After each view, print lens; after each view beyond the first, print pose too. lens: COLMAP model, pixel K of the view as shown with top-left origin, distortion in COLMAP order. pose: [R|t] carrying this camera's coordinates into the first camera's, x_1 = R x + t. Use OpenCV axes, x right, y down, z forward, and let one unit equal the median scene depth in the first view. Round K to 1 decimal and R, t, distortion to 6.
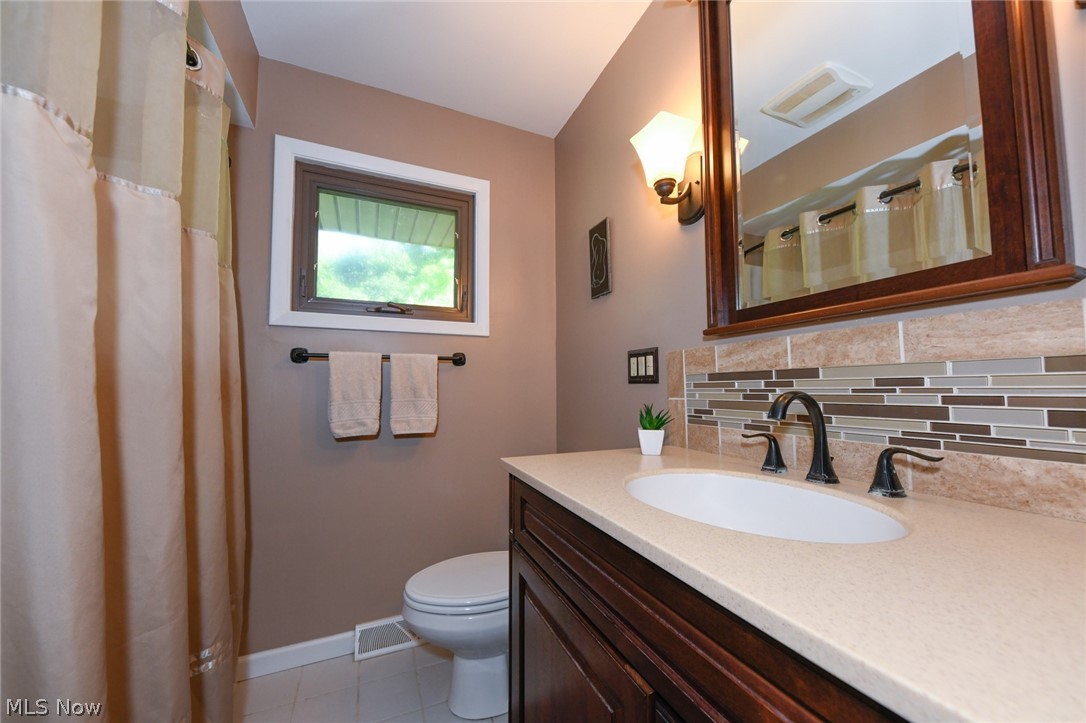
lens RADIAL K [[384.4, 0, 540.9], [0, 384.4, 364.3], [0, 0, 1]] dist [-0.002826, -0.000882]
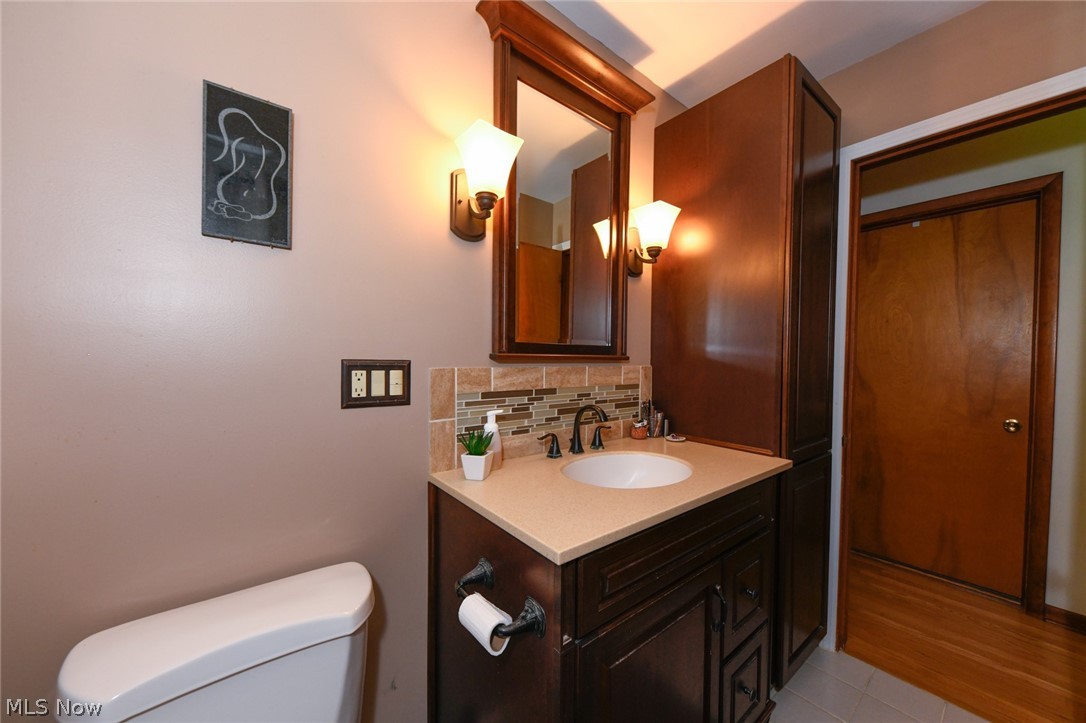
lens RADIAL K [[384.4, 0, 541.0], [0, 384.4, 364.8], [0, 0, 1]] dist [-0.002826, -0.000882]
pose [[-0.254197, -0.010376, 0.967097, -0.740509], [-0.065715, 0.997817, -0.006567, -0.064756], [-0.964917, -0.065222, -0.254324, 1.255798]]
